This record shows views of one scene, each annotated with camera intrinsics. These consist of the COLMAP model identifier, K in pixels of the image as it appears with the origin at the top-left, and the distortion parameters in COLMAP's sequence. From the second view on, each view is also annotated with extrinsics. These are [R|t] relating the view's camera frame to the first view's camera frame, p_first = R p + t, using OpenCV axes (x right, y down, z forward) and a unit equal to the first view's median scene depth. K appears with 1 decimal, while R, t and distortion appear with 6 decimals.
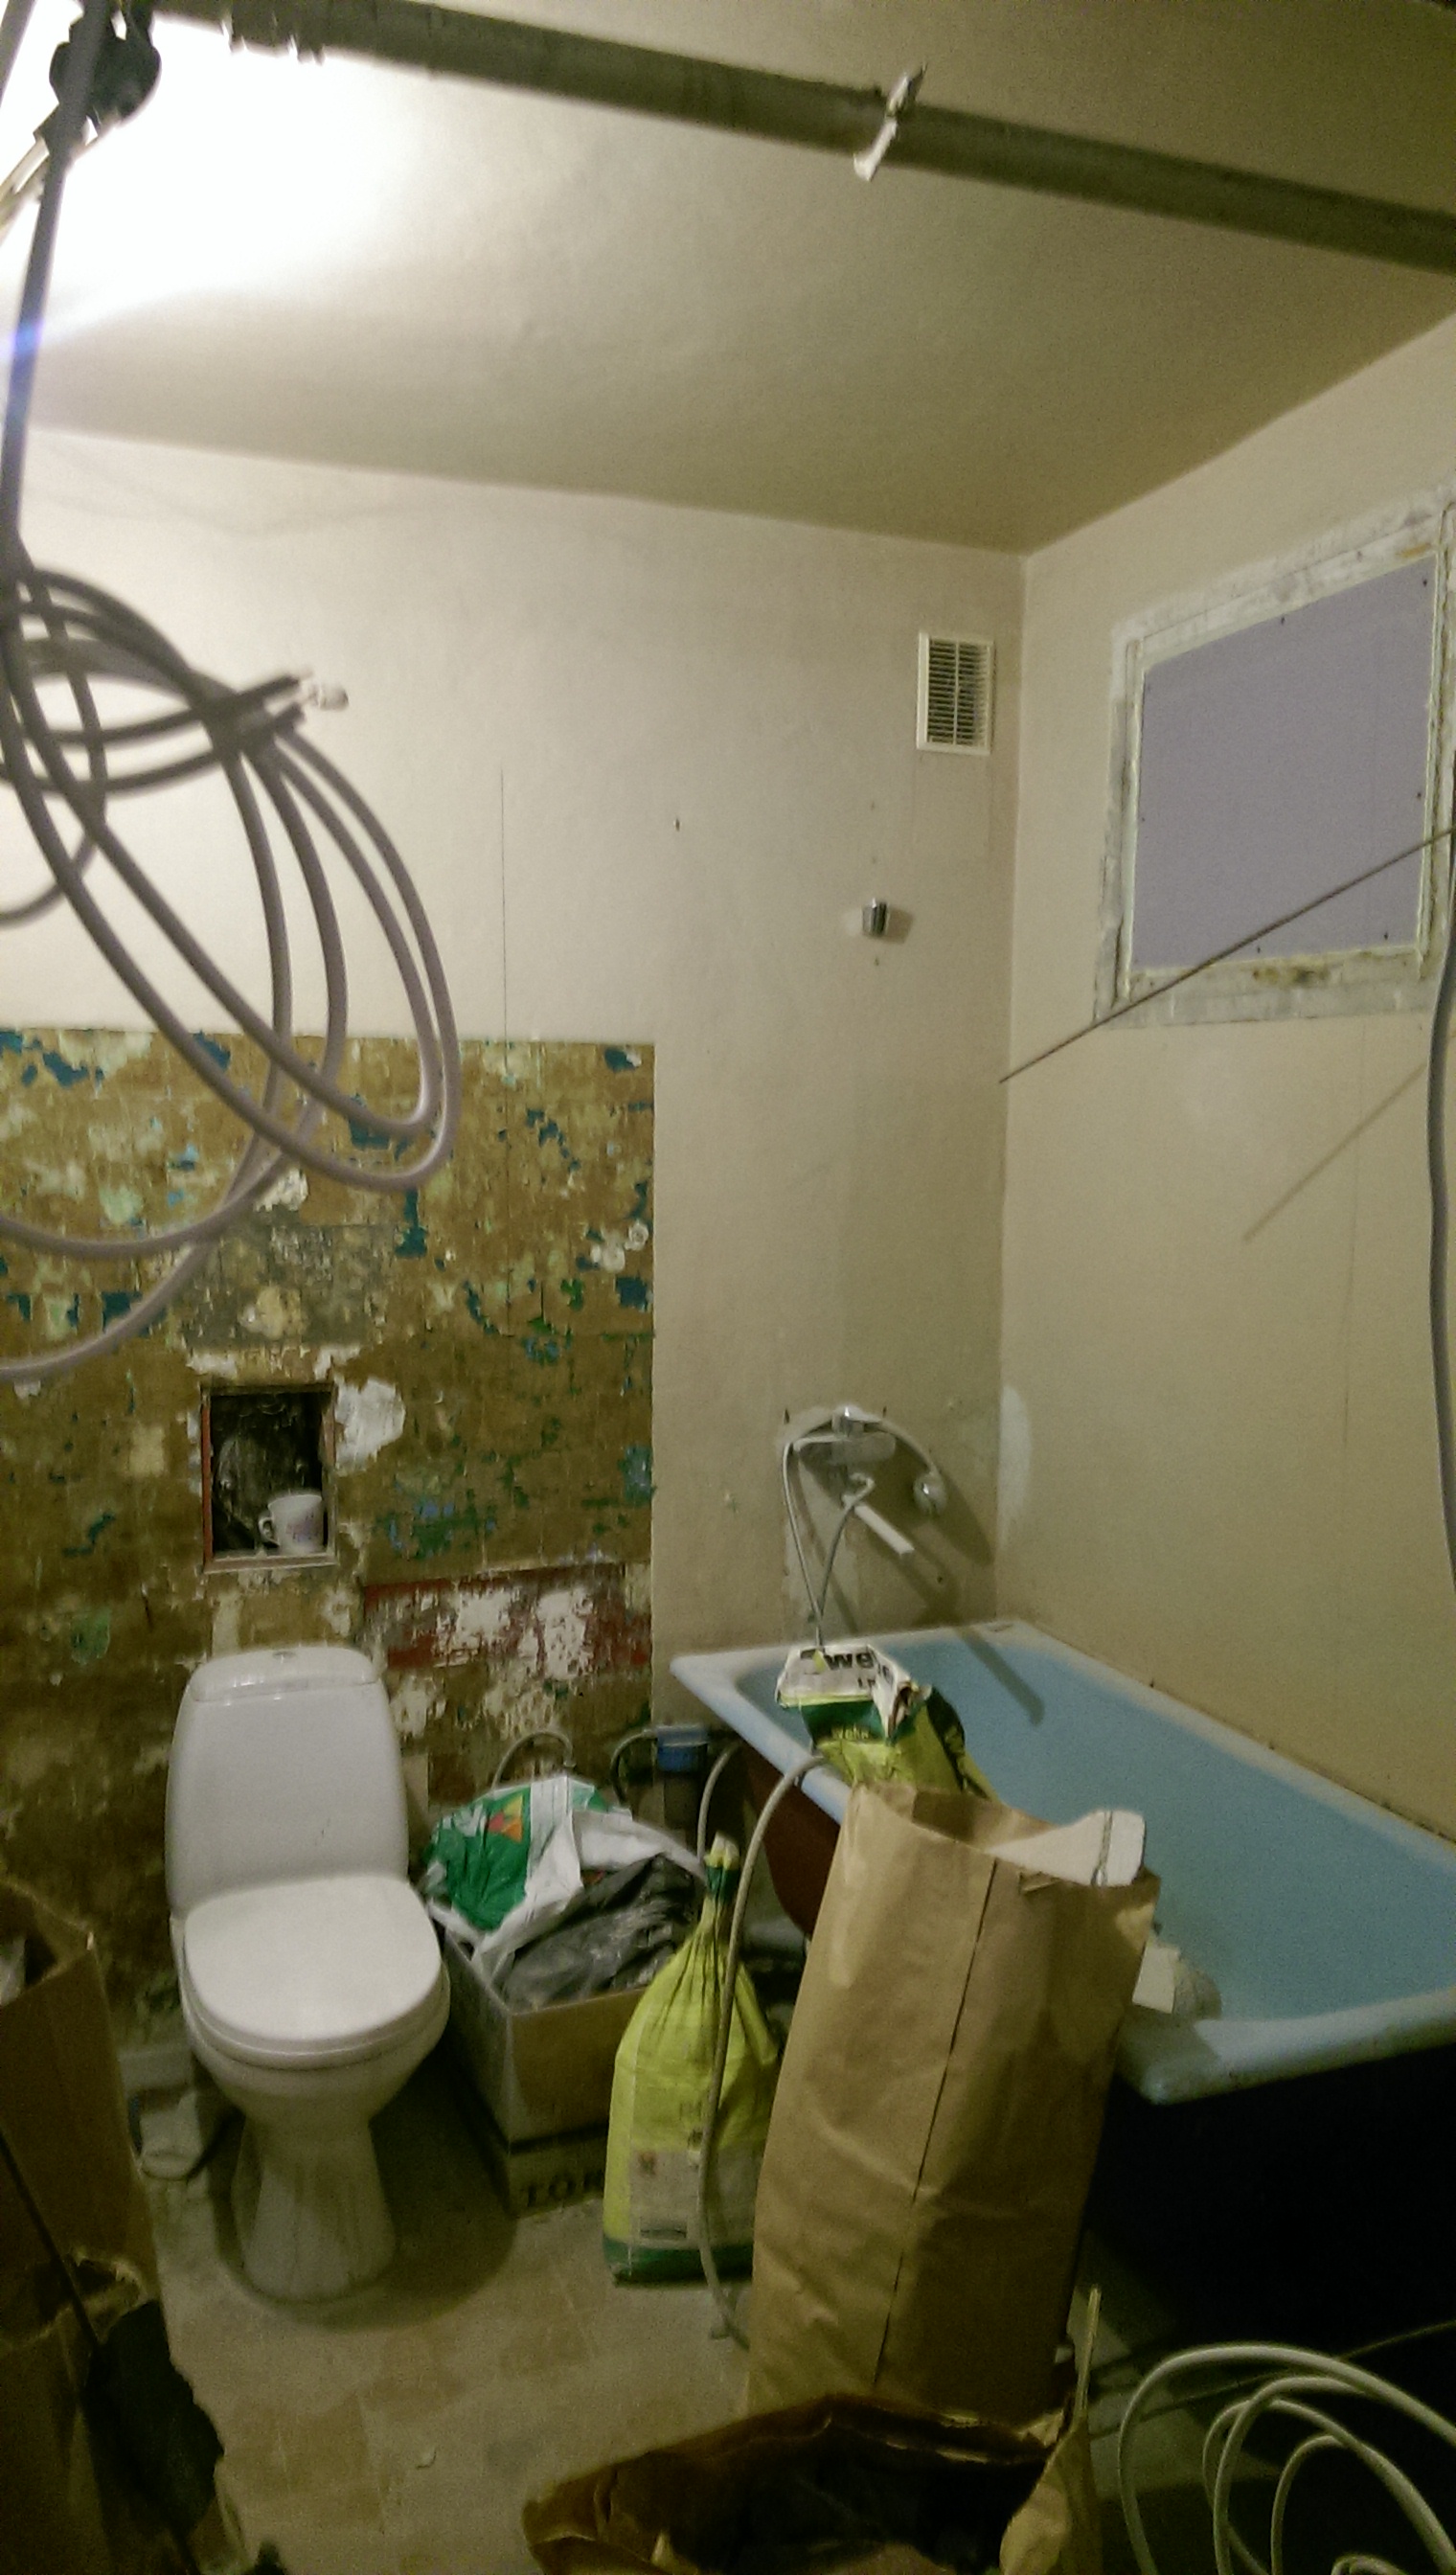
lens RADIAL K [[1854.5, 0, 733.2], [0, 1854.5, 1297.8], [0, 0, 1]] dist [0.057910, -0.006579]
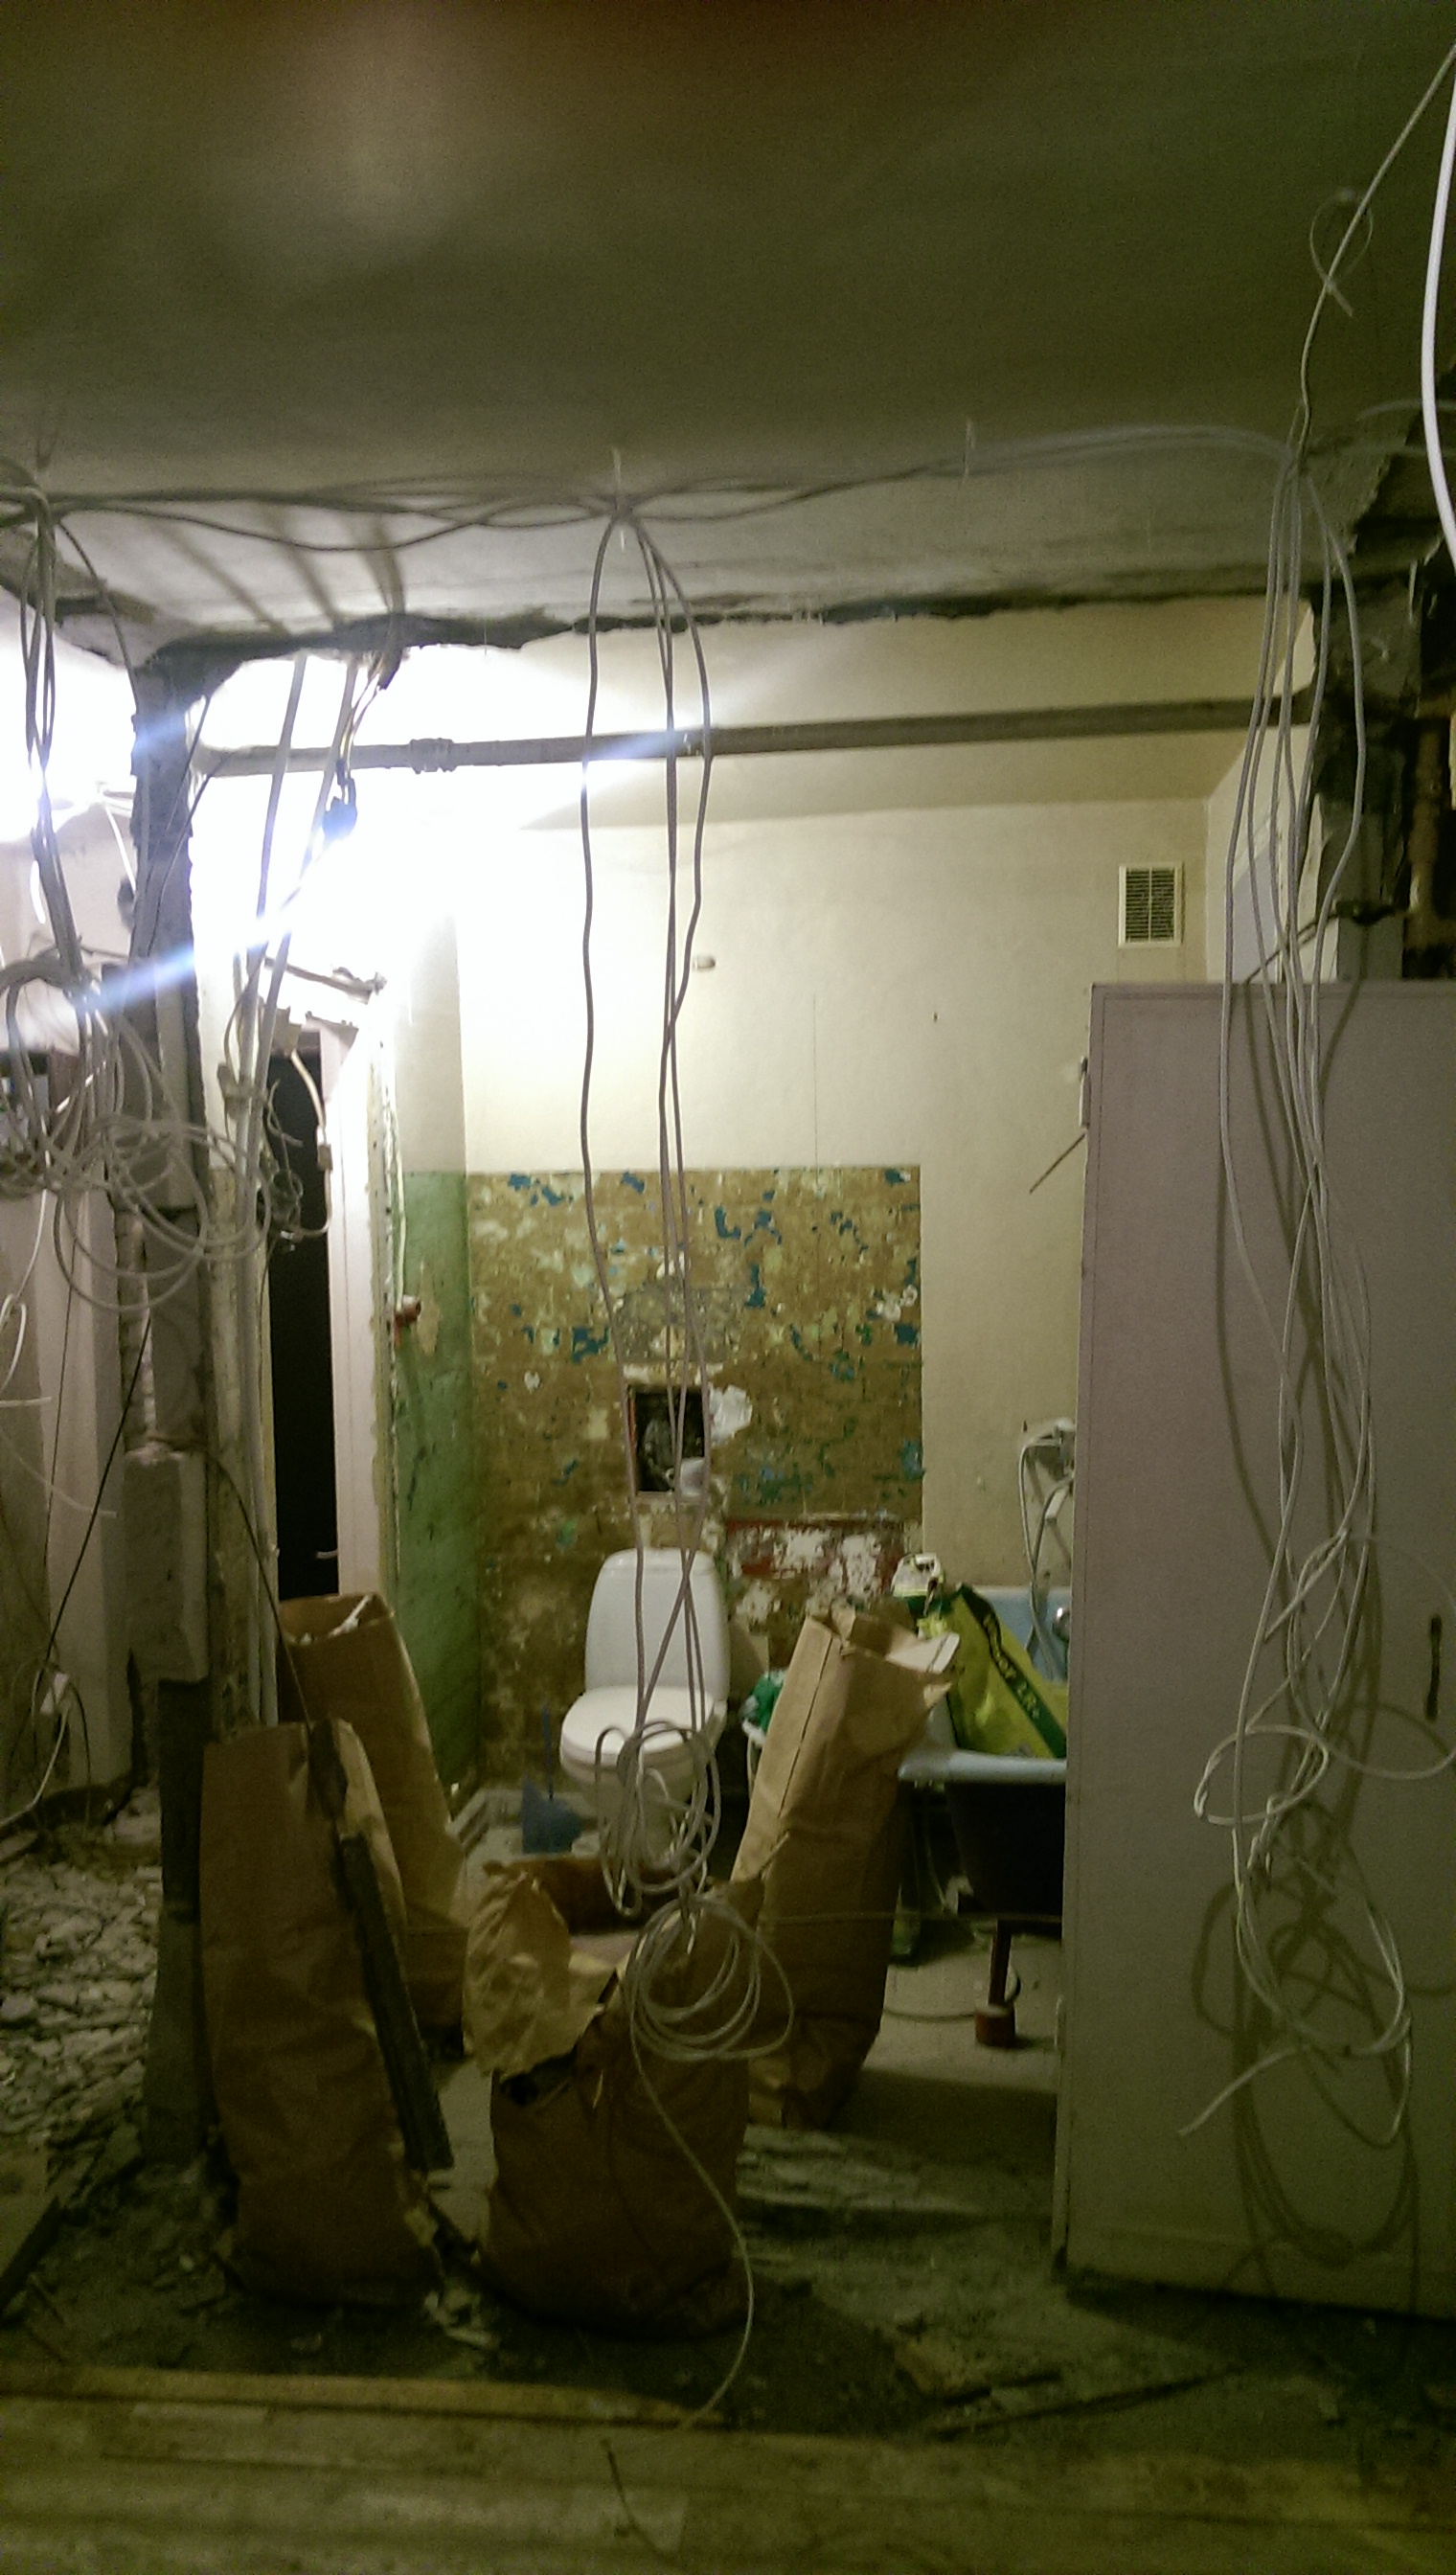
lens RADIAL K [[1854.5, 0, 724.9], [0, 1854.5, 1300.4], [0, 0, 1]] dist [0.057910, -0.006579]
pose [[0.872298, 0.000505, -0.488975, 0.558302], [-0.026523, 0.998576, -0.046283, 0.043208], [0.488255, 0.053342, 0.871069, -0.362334]]
